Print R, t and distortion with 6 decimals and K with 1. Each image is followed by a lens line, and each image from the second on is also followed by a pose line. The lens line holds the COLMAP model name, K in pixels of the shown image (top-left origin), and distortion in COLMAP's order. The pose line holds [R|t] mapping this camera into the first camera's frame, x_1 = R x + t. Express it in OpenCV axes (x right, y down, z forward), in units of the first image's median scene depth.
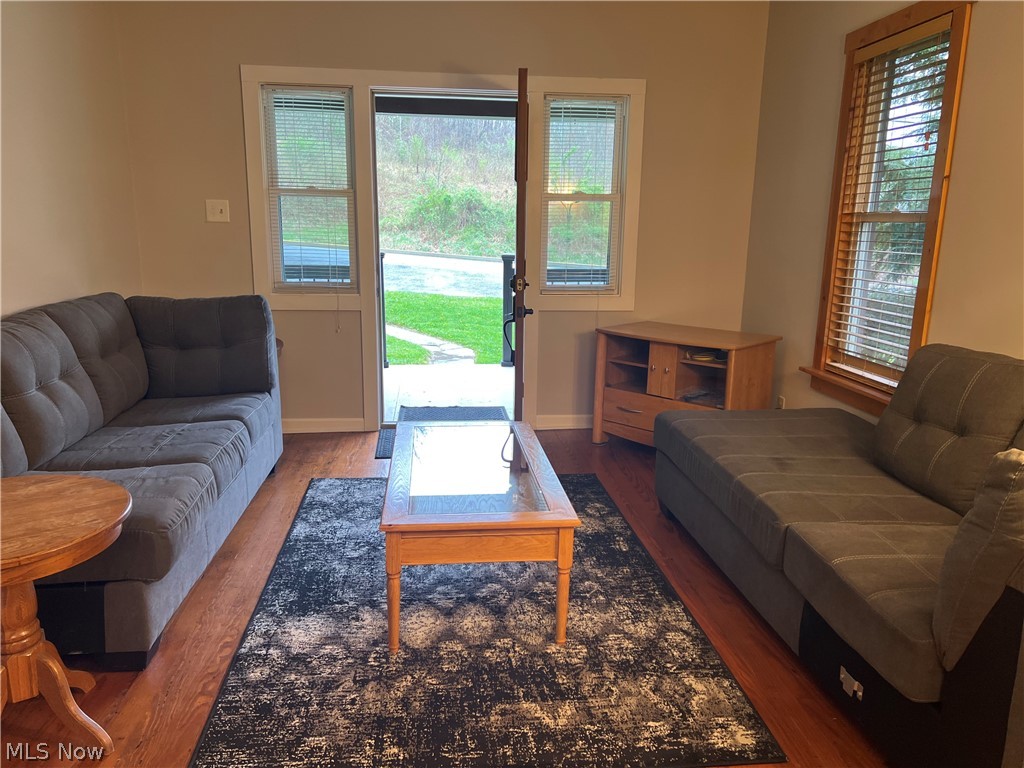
lens RADIAL K [[767.7, 0, 510.2], [0, 767.7, 388.0], [0, 0, 1]] dist [0.051457, -0.057288]
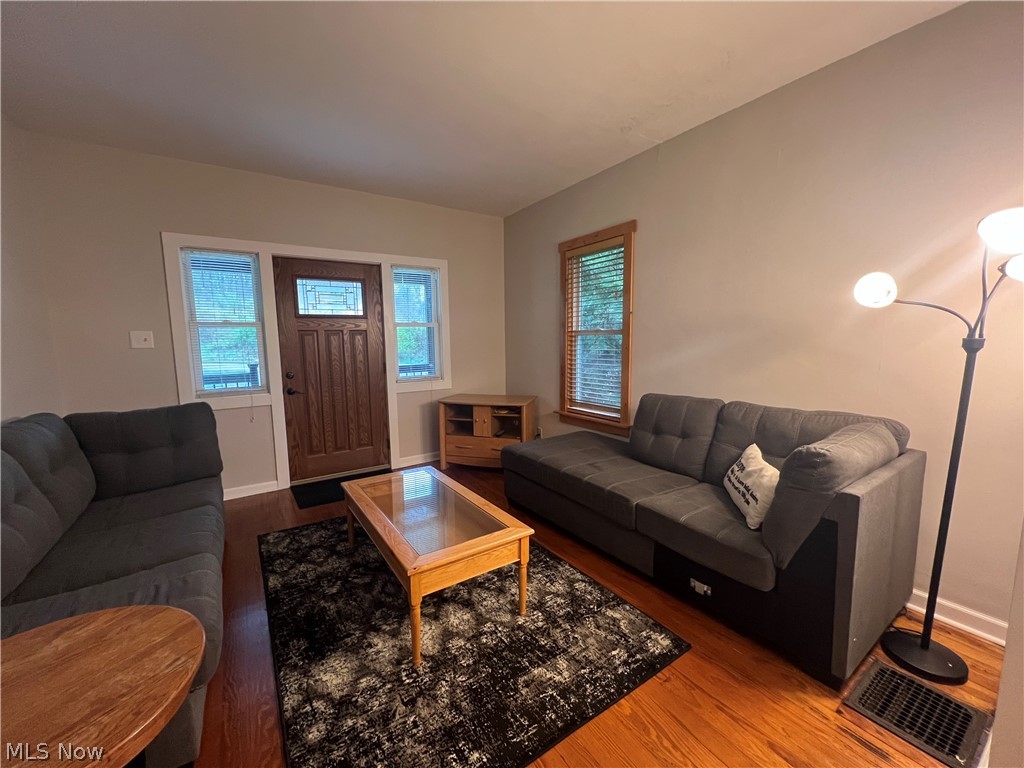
lens RADIAL K [[408.1, 0, 509.4], [0, 408.1, 383.4], [0, 0, 1]] dist [-0.004201, 0.000216]
pose [[0.885927, -0.078860, 0.457071, -0.266351], [0.125736, 0.989374, -0.073010, -0.054272], [-0.446456, 0.122151, 0.886429, 0.240248]]
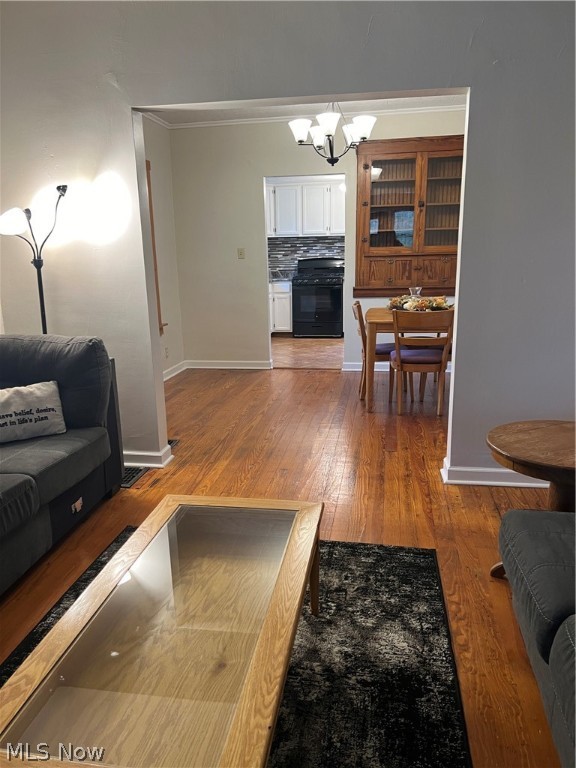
lens RADIAL K [[575.7, 0, 284.9], [0, 575.7, 388.6], [0, 0, 1]] dist [0.051457, -0.057288]
pose [[-0.962210, -0.059824, 0.265655, -0.298423], [0.066346, 0.894666, 0.441782, -0.343818], [-0.264101, 0.442713, -0.856888, 1.499670]]
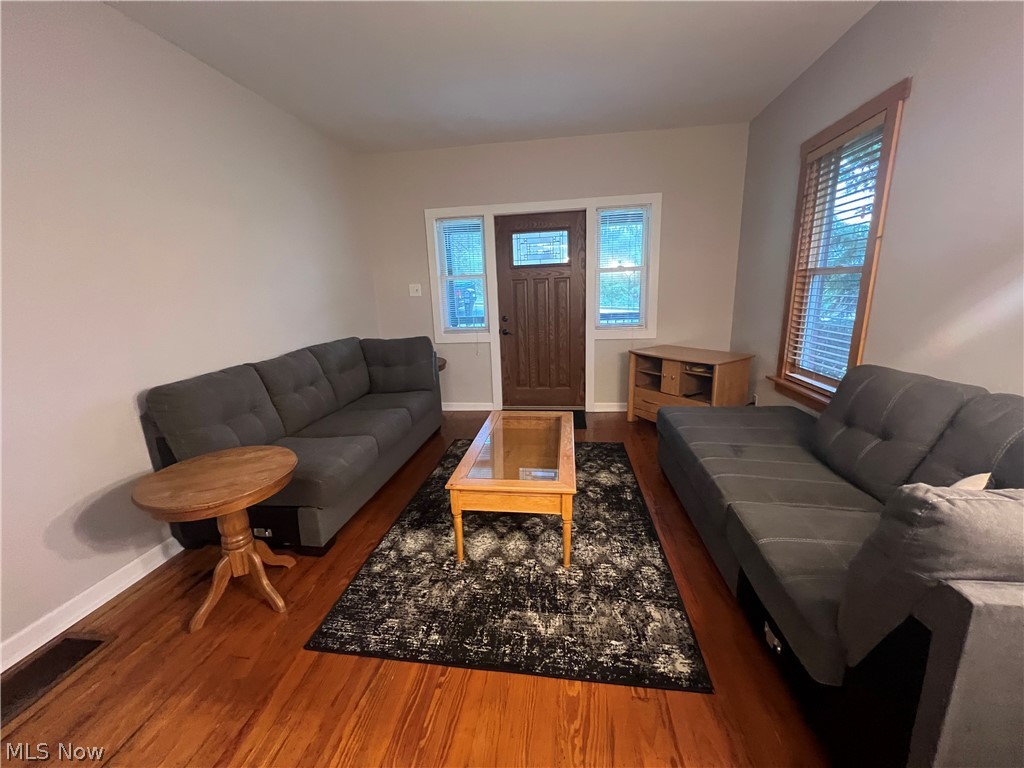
lens RADIAL K [[408.1, 0, 508.6], [0, 408.1, 383.1], [0, 0, 1]] dist [-0.004201, 0.000216]
pose [[0.968202, 0.004608, -0.250126, 0.143719], [-0.001122, 0.999900, 0.014077, -0.037010], [0.250166, -0.013349, 0.968111, 0.193639]]
